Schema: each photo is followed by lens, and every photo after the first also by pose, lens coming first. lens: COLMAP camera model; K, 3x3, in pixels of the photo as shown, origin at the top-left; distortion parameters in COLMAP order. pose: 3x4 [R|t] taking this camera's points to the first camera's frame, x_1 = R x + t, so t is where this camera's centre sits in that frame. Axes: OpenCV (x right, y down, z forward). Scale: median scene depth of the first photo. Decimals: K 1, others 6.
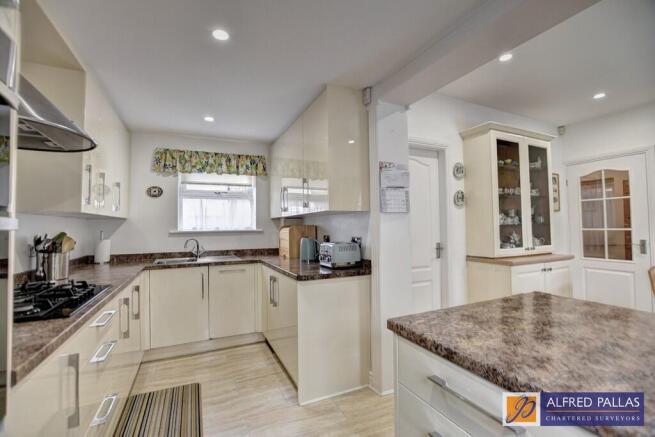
lens RADIAL K [[292.4, 0, 331.5], [0, 292.4, 217.5], [0, 0, 1]] dist [-0.021990, 0.000718]
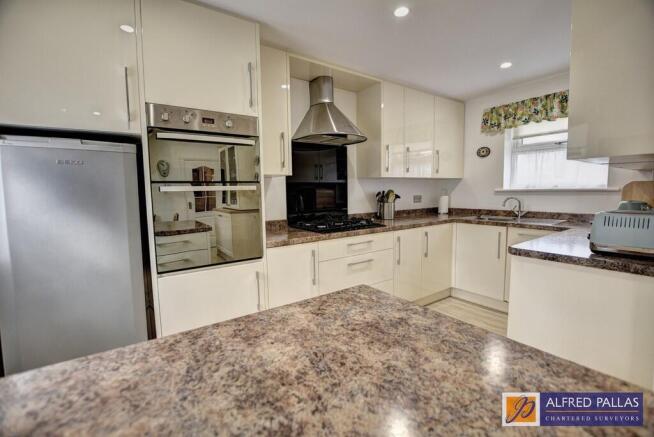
lens RADIAL K [[292.0, 0, 328.7], [0, 292.0, 216.7], [0, 0, 1]] dist [-0.021990, 0.000718]
pose [[0.159103, 0.097497, -0.982436, 0.376237], [0.044867, 0.993370, 0.105848, 0.009092], [0.986242, -0.060919, 0.153674, 0.262815]]
